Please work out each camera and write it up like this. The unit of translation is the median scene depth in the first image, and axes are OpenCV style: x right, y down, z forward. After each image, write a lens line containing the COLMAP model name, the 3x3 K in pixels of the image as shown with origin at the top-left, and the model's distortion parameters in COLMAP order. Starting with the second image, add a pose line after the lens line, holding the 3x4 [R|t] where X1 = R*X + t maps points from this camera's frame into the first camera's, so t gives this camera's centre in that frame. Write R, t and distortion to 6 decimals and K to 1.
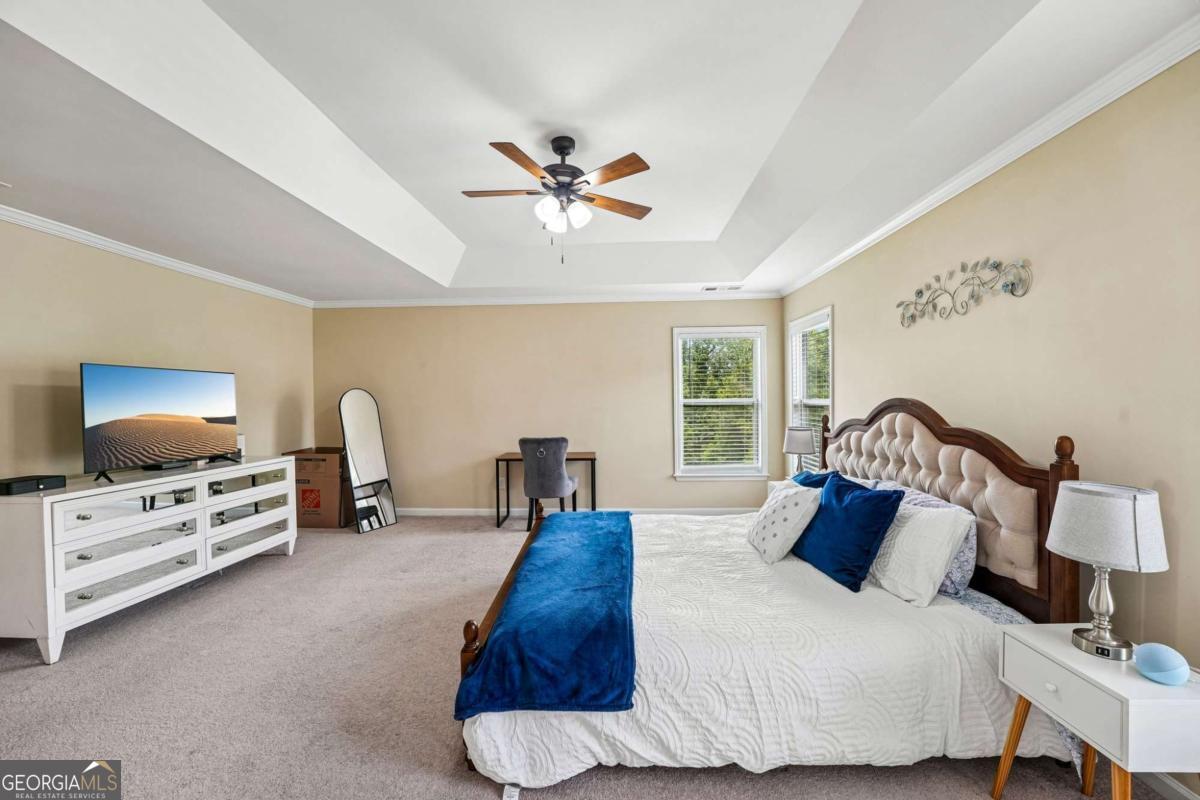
lens RADIAL K [[486.6, 0, 596.8], [0, 486.6, 401.3], [0, 0, 1]] dist [-0.030441, 0.004556]
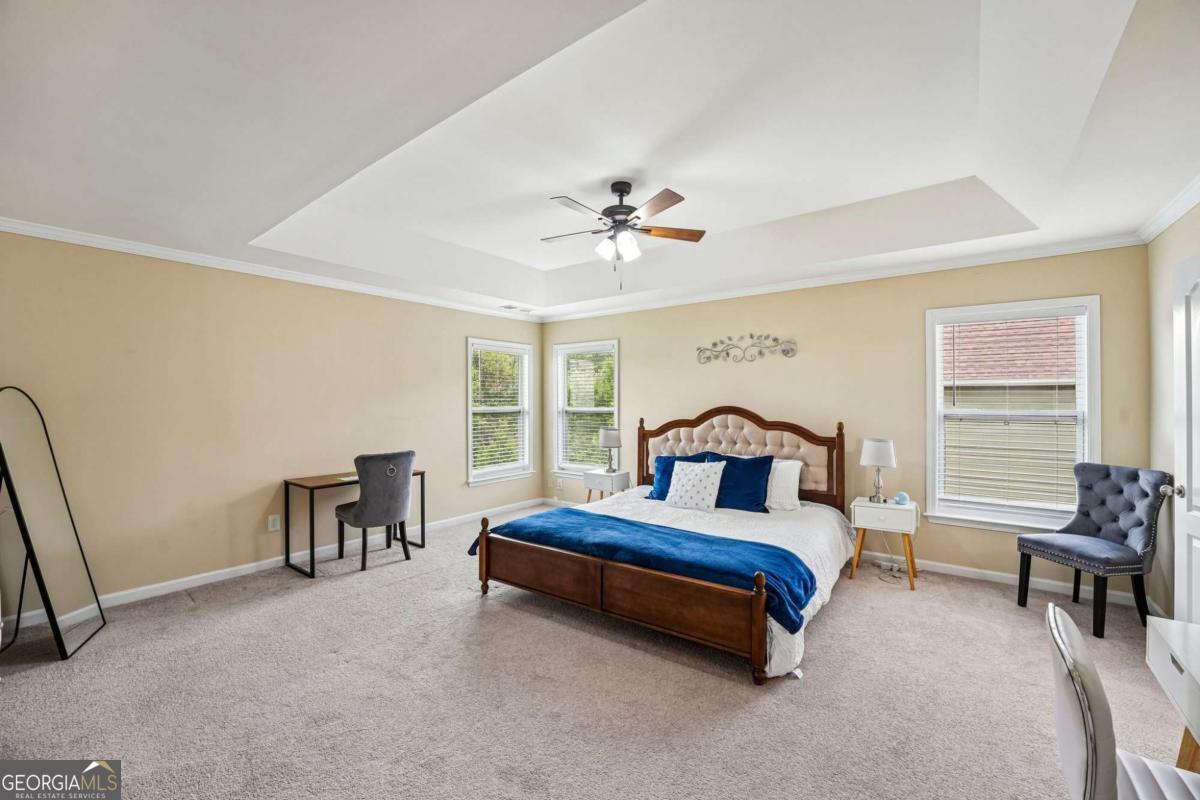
lens RADIAL K [[486.6, 0, 594.0], [0, 486.6, 399.8], [0, 0, 1]] dist [-0.030441, 0.004556]
pose [[0.571916, 0.010791, 0.820241, -1.026270], [0.004788, 0.999853, -0.016492, -0.002681], [-0.820298, 0.013359, 0.571780, 0.382517]]
